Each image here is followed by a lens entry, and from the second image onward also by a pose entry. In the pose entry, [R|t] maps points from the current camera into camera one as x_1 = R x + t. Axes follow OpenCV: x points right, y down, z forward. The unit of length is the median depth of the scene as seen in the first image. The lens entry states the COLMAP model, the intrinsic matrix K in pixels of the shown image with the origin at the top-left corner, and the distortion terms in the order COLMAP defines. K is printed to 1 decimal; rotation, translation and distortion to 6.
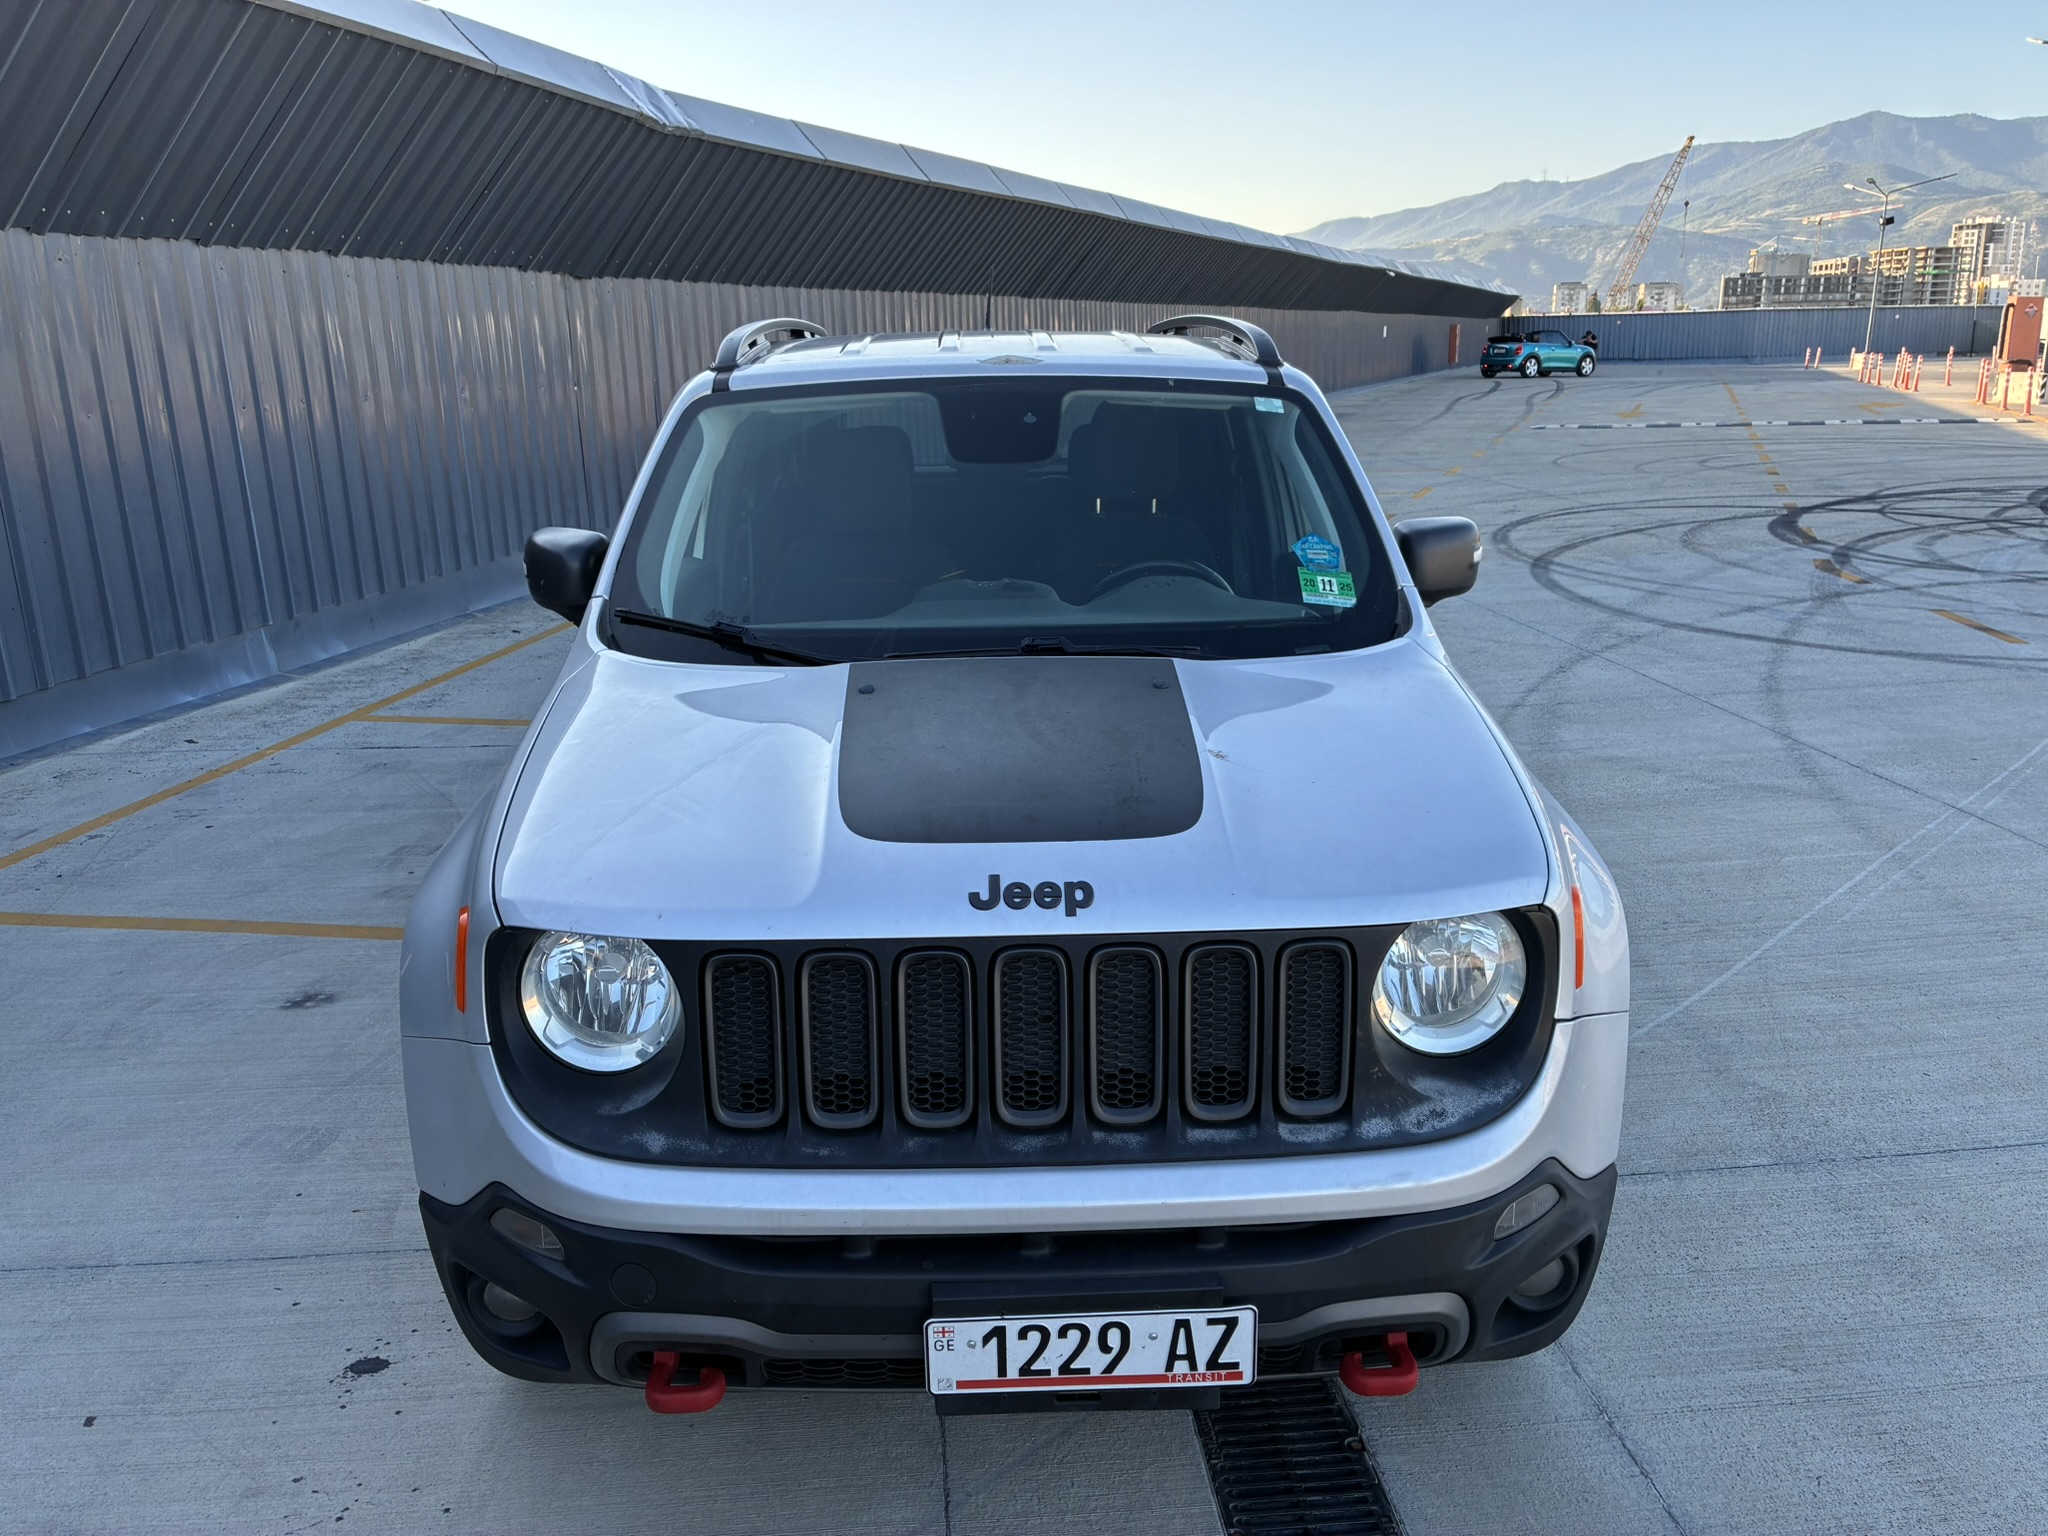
lens RADIAL K [[1560.7, 0, 1035.1], [0, 1560.7, 768.0], [0, 0, 1]] dist [0.017669, -0.002876]
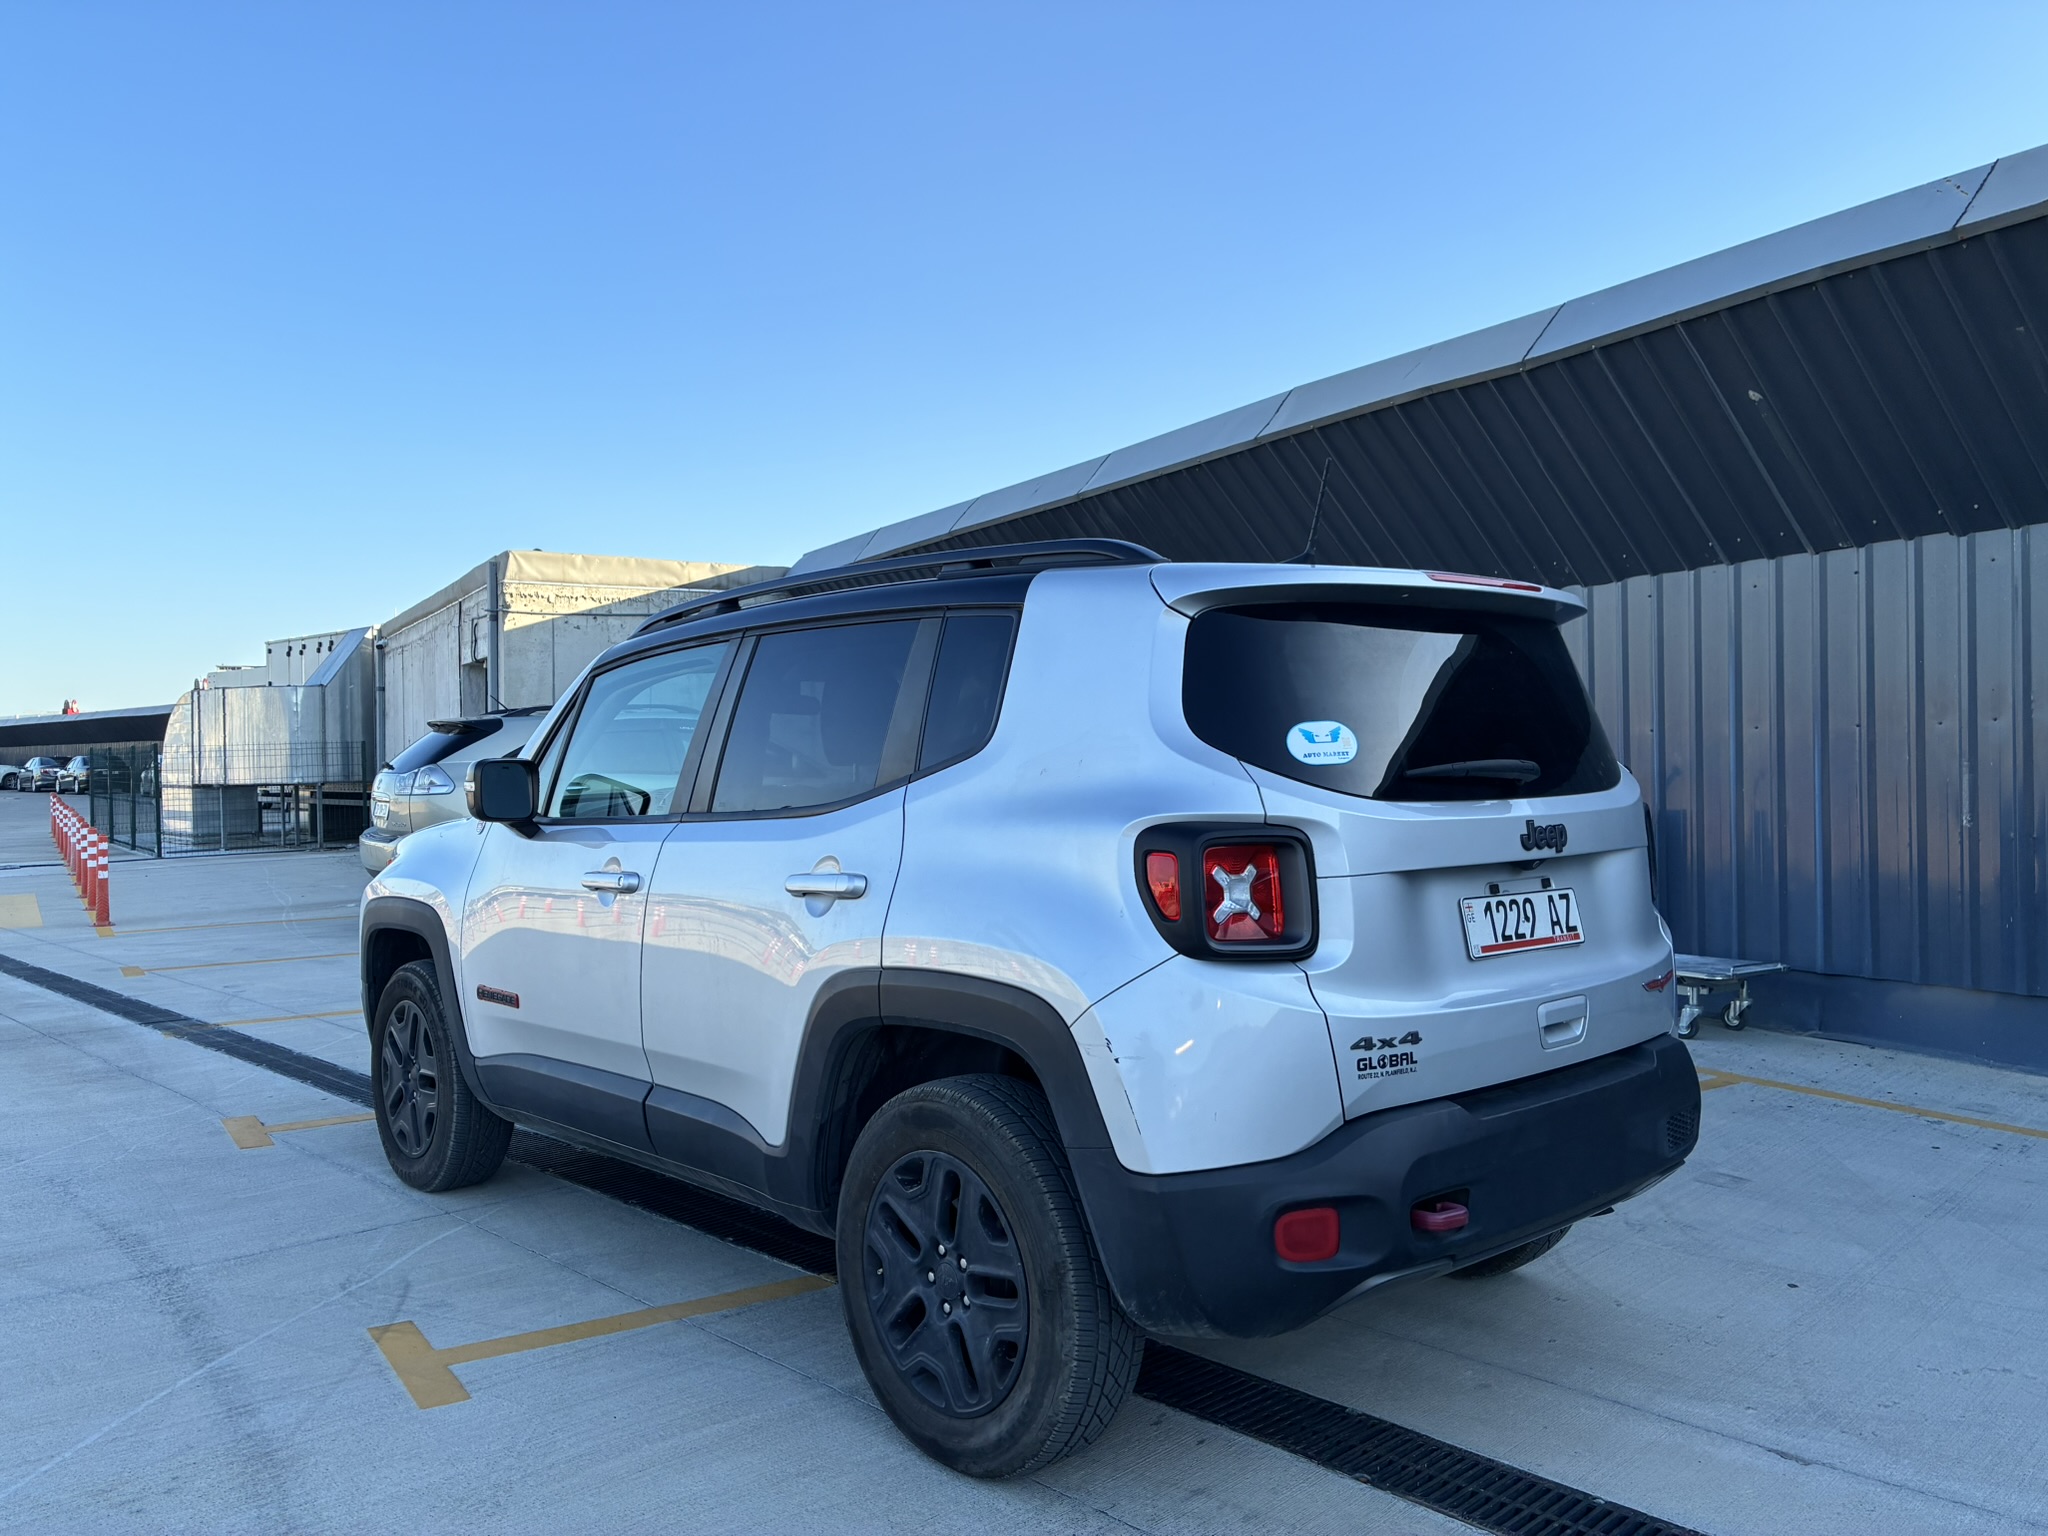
lens RADIAL K [[1560.7, 0, 1035.1], [0, 1560.7, 768.0], [0, 0, 1]] dist [0.017669, -0.002876]
pose [[-0.767708, 0.022281, -0.640412, 1.300078], [-0.152259, 0.964431, 0.216078, -0.863860], [0.622448, 0.263393, -0.737009, 3.900295]]
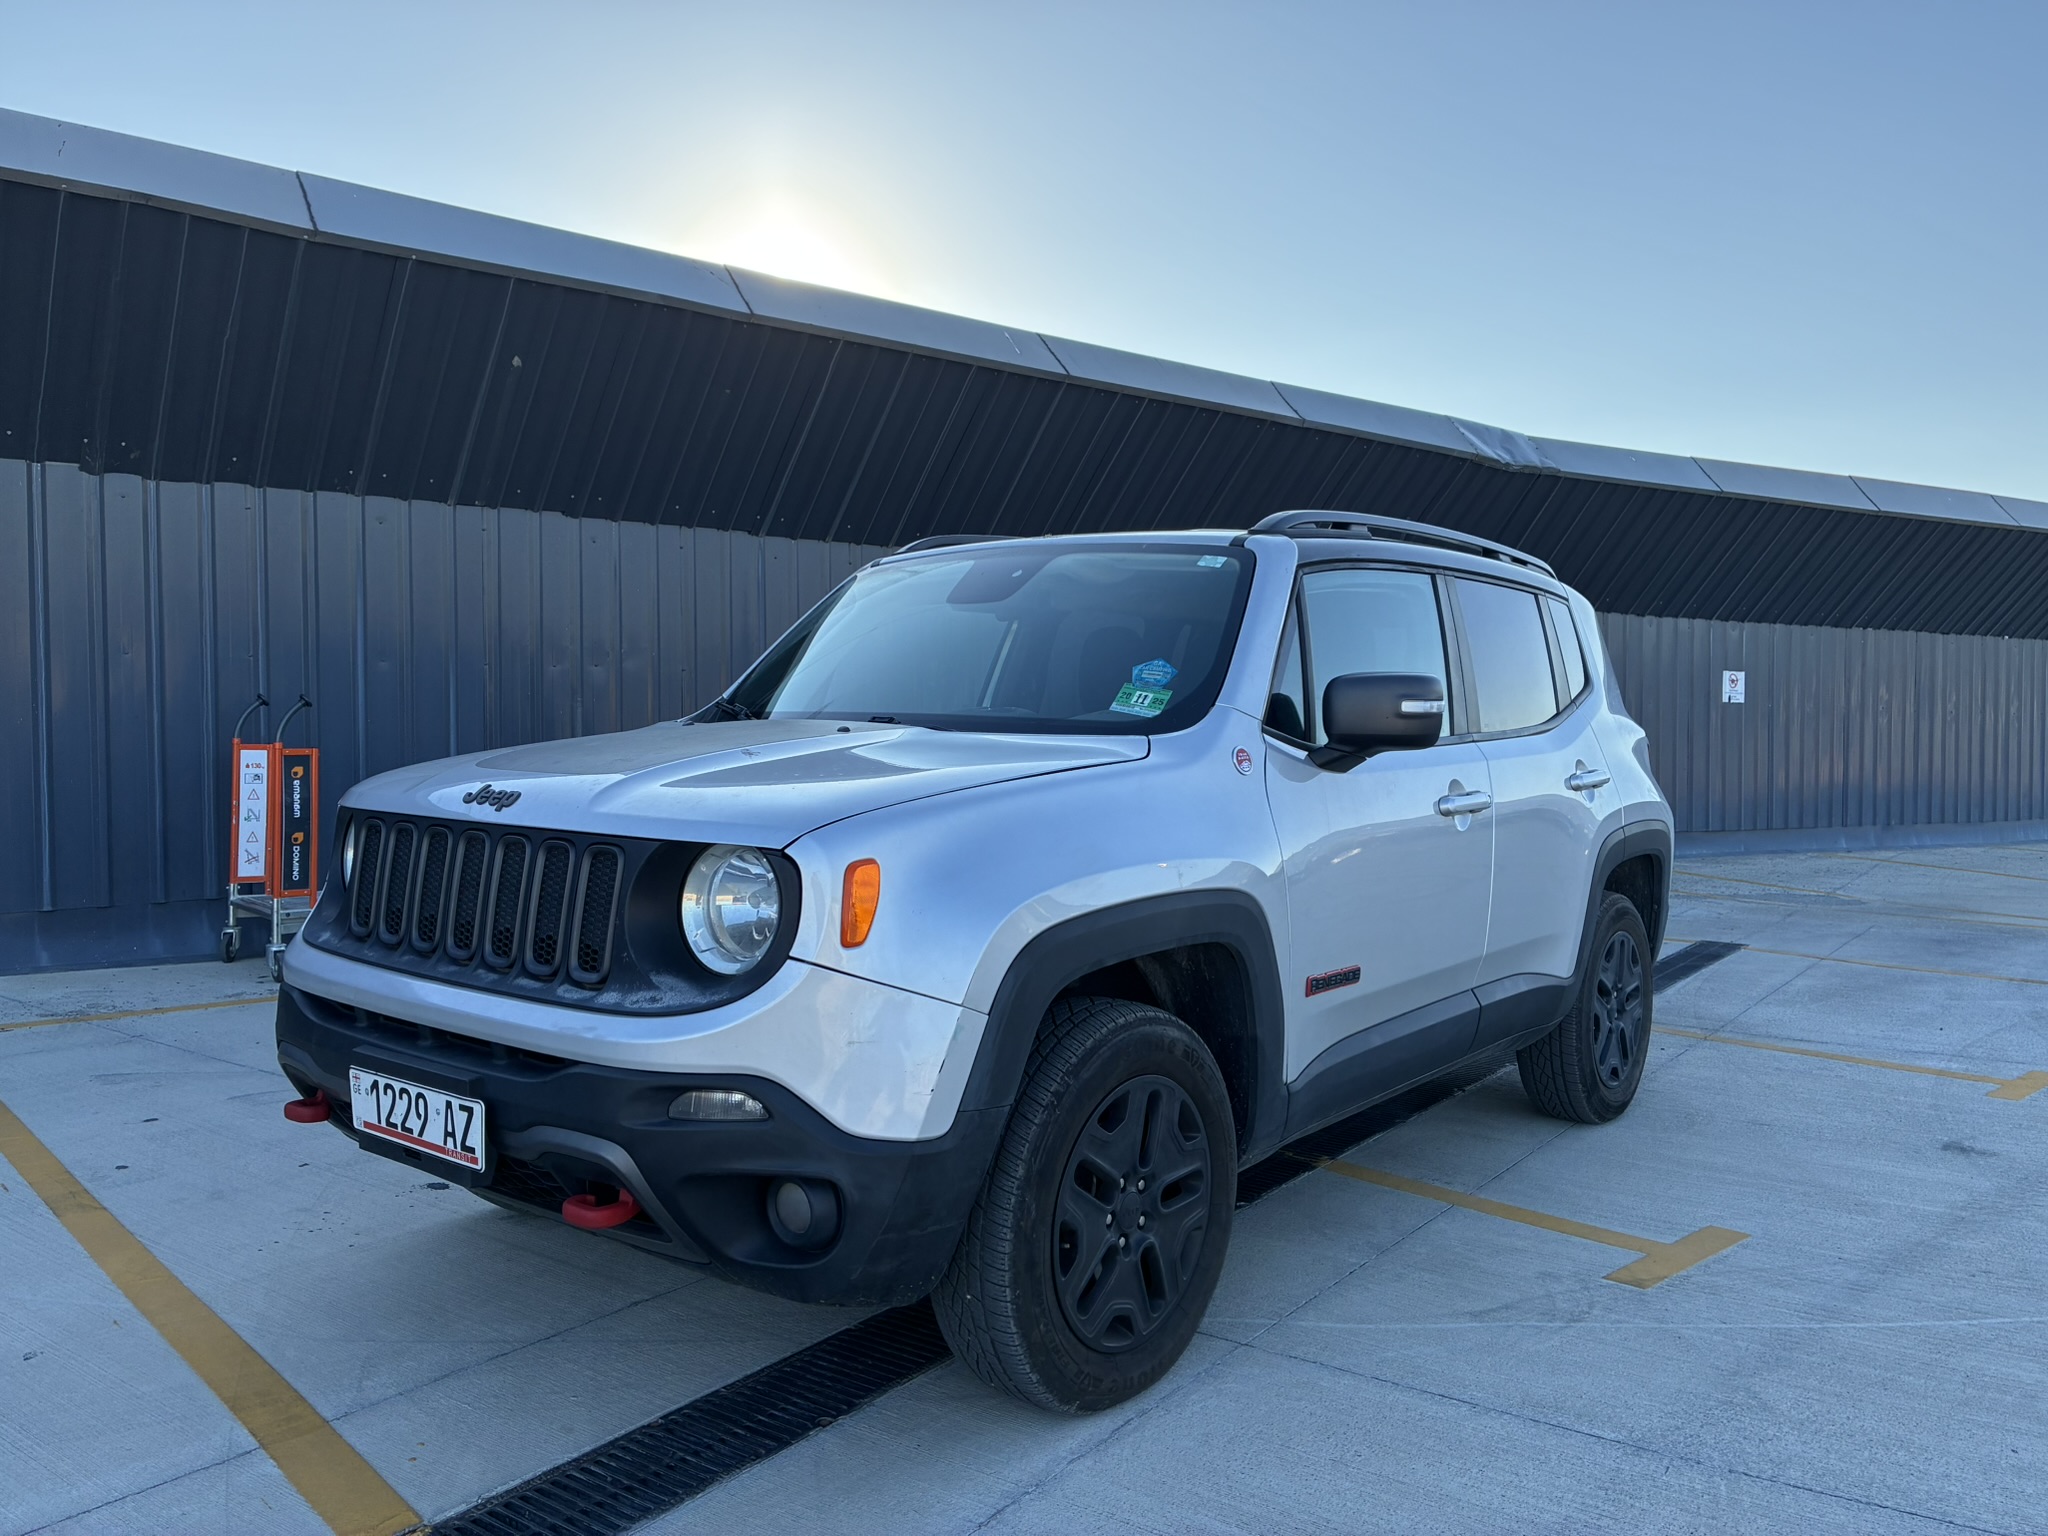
lens RADIAL K [[1566.4, 0, 1033.6], [0, 1566.4, 769.6], [0, 0, 1]] dist [0.021400, 0.002668]
pose [[0.759305, 0.047372, -0.649008, 1.321435], [-0.197607, 0.967035, -0.160604, 0.192915], [0.620006, 0.250197, 0.743636, 0.234790]]
